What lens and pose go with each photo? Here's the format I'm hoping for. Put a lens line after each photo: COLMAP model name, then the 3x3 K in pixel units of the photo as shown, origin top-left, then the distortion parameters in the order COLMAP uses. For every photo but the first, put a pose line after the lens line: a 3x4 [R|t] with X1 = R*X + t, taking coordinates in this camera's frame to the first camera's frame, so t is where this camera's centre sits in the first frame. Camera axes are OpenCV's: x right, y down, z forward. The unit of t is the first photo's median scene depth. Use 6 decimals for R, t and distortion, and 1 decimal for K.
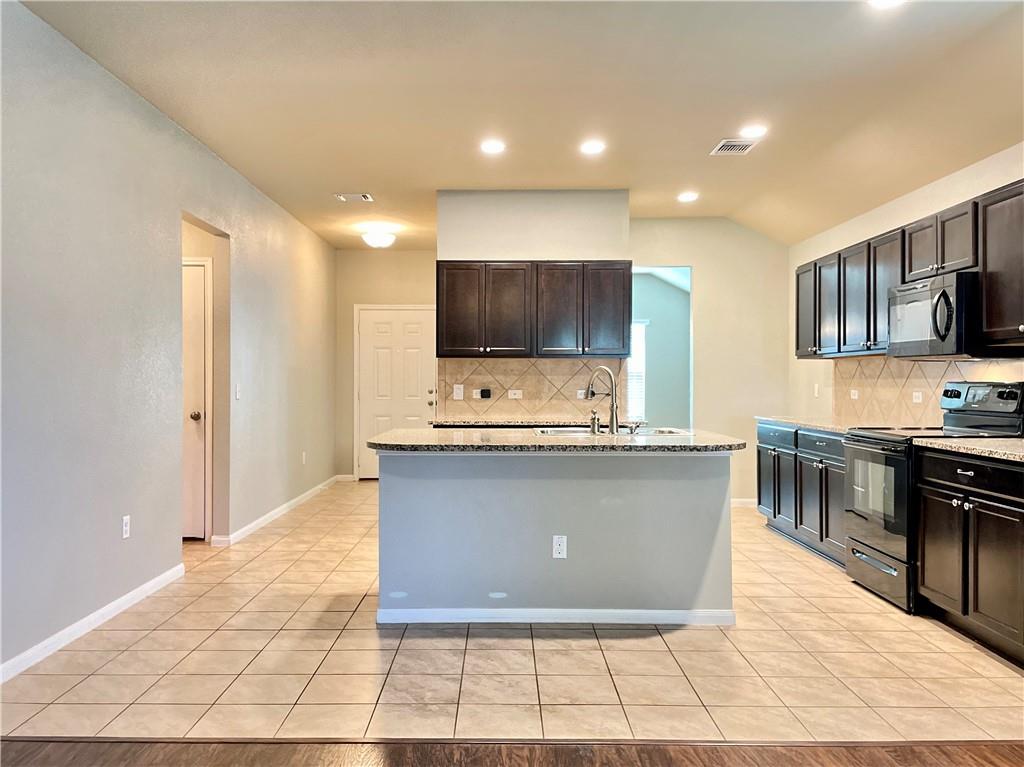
lens RADIAL K [[815.5, 0, 502.9], [0, 815.5, 380.7], [0, 0, 1]] dist [0.094733, -0.147395]
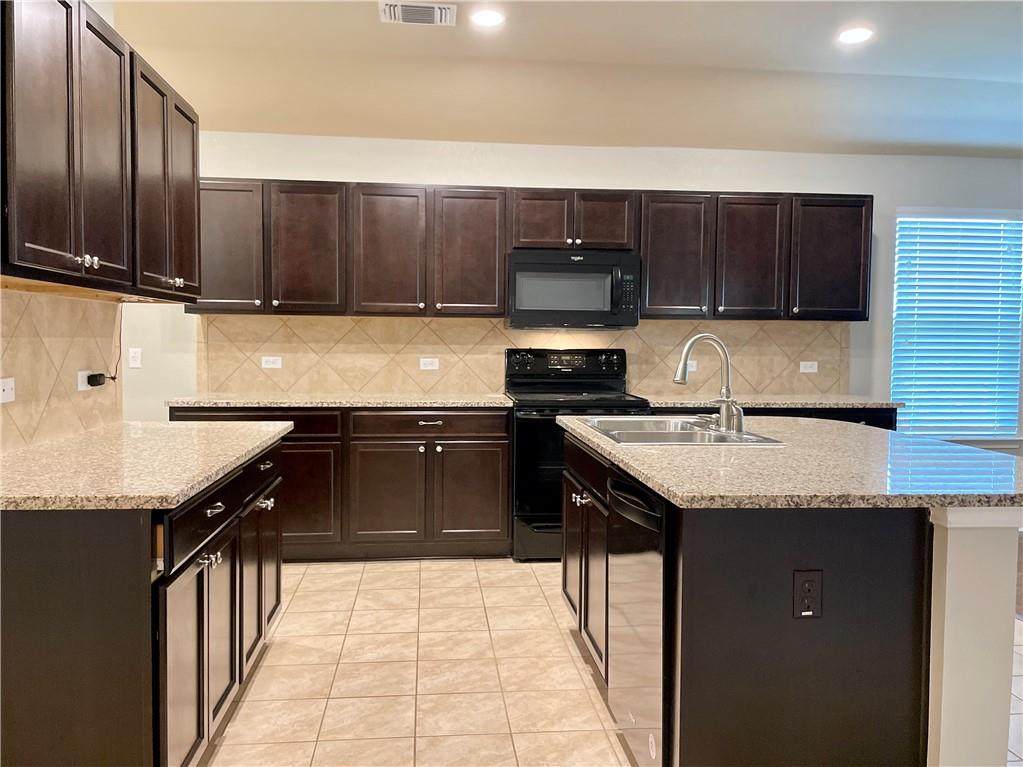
lens RADIAL K [[814.7, 0, 502.5], [0, 814.7, 380.7], [0, 0, 1]] dist [0.094733, -0.147395]
pose [[-0.092005, -0.053485, 0.994321, -0.499081], [-0.009571, 0.998558, 0.052827, -0.012403], [-0.995713, -0.004657, -0.092385, 1.128375]]
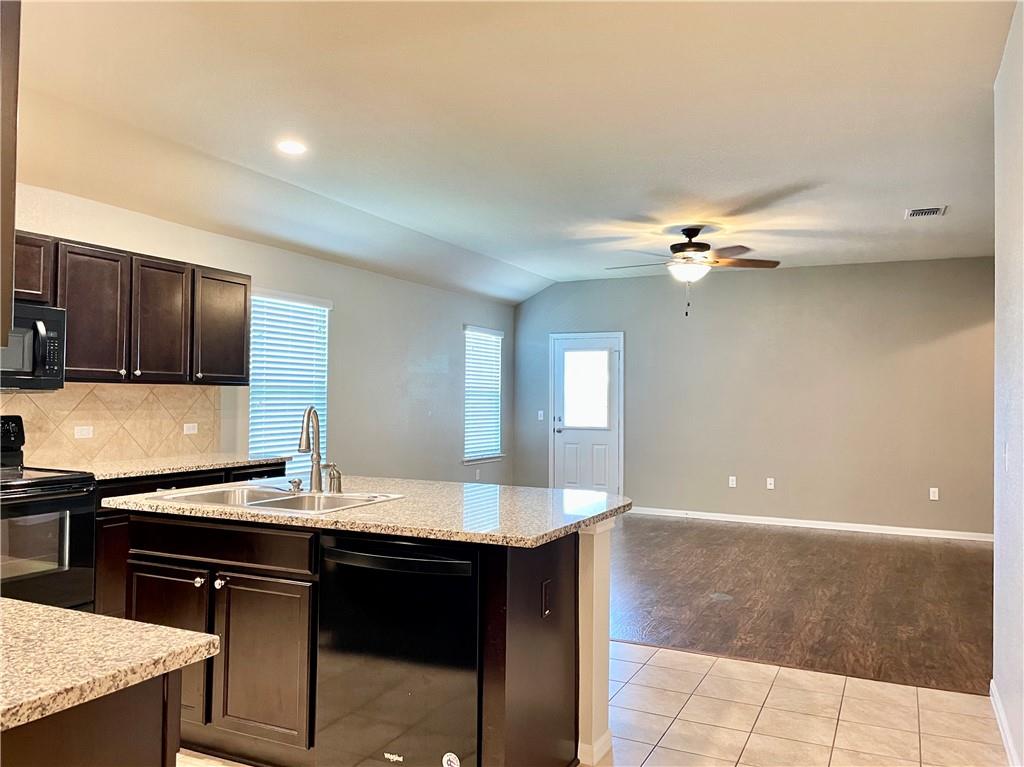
lens RADIAL K [[815.5, 0, 502.9], [0, 815.5, 380.7], [0, 0, 1]] dist [0.094733, -0.147395]
pose [[-0.899210, -0.002346, 0.437512, -0.335483], [-0.012337, 0.999724, -0.019995, -0.025737], [-0.437344, -0.023377, -0.898990, 1.465057]]
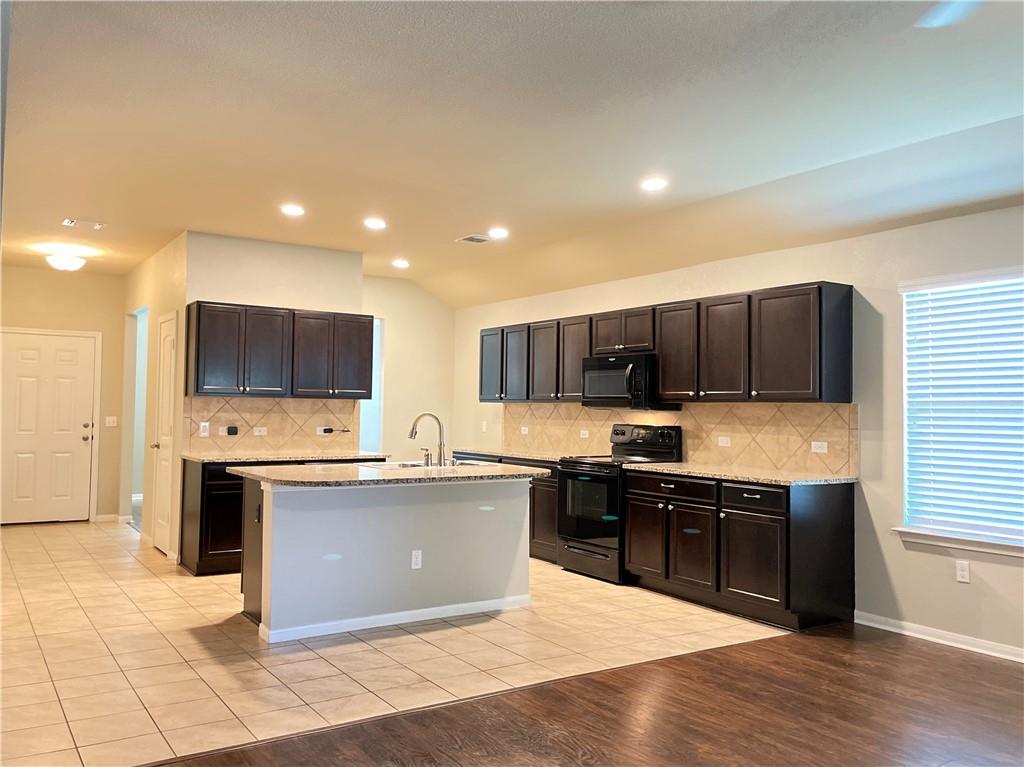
lens RADIAL K [[815.5, 0, 502.9], [0, 815.5, 380.7], [0, 0, 1]] dist [0.094733, -0.147395]
pose [[0.833444, 0.032071, 0.551673, -0.432702], [-0.014453, 0.999238, -0.036256, -0.020379], [-0.552415, 0.022244, 0.833272, -0.093668]]
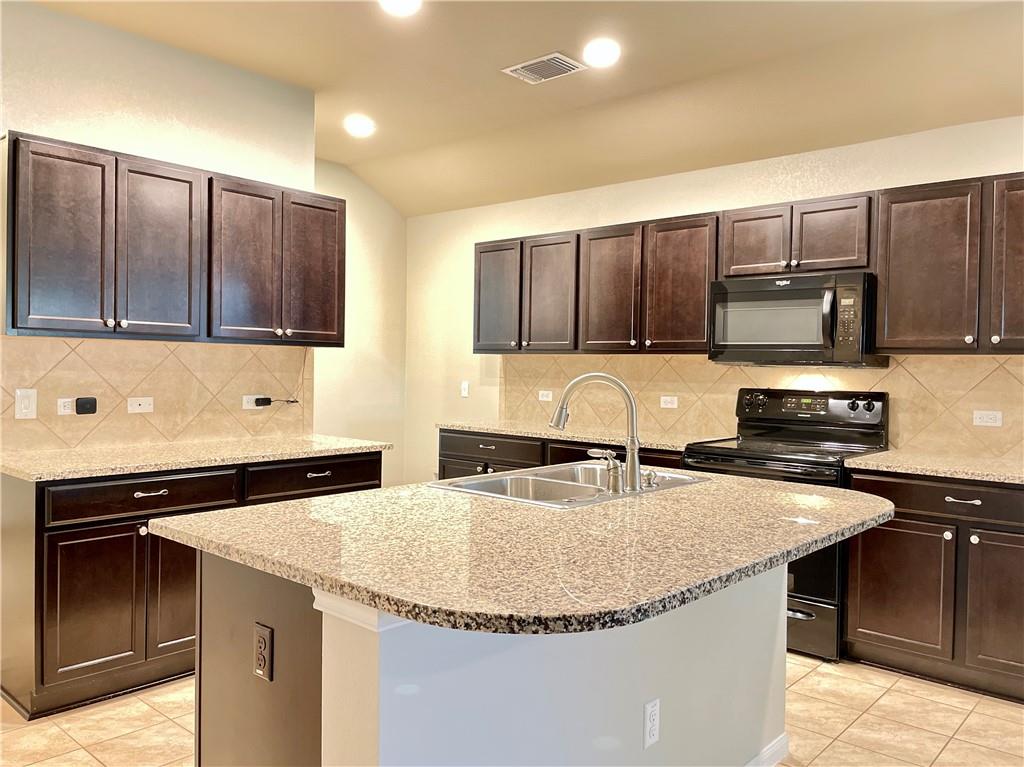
lens RADIAL K [[785.7, 0, 509.3], [0, 785.7, 376.5], [0, 0, 1]] dist [0.095665, -0.138457]
pose [[0.662819, 0.000778, 0.748779, -0.311757], [-0.016041, 0.999785, 0.013160, -0.019597], [-0.748607, -0.020734, 0.662689, 0.619332]]
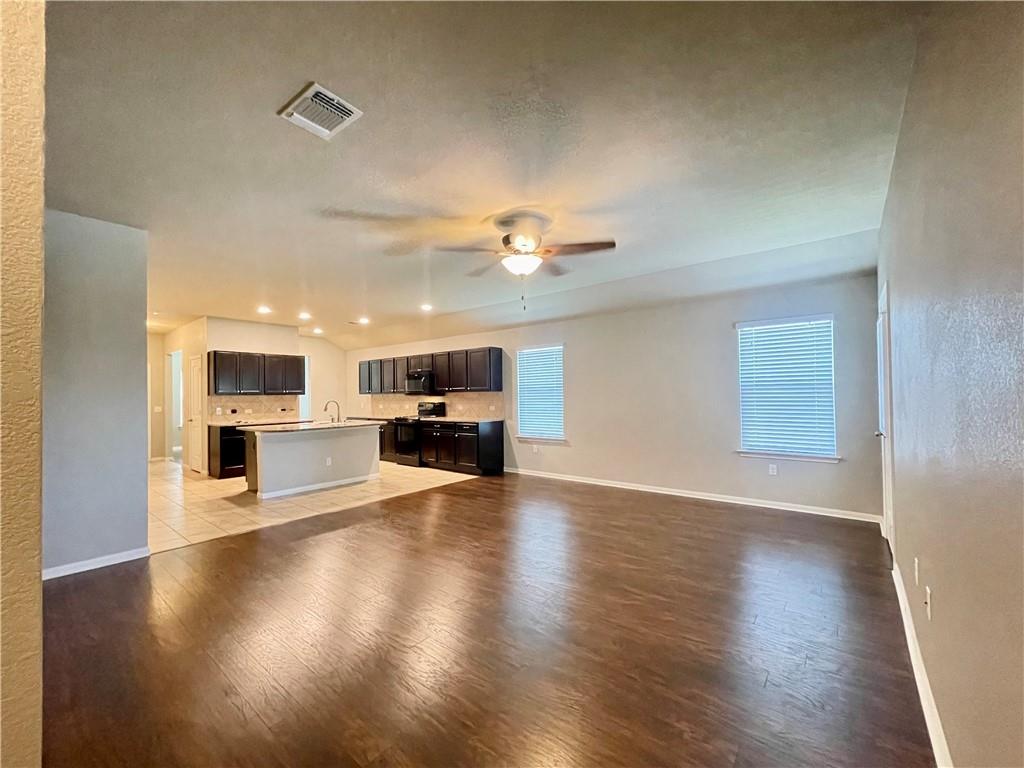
lens RADIAL K [[416.1, 0, 513.1], [0, 416.1, 390.1], [0, 0, 1]] dist [-0.001667, -0.000096]
pose [[0.626337, 0.000356, 0.779552, -0.583303], [0.014862, 0.999813, -0.012398, -0.022642], [-0.779411, 0.019351, 0.626214, -0.402907]]
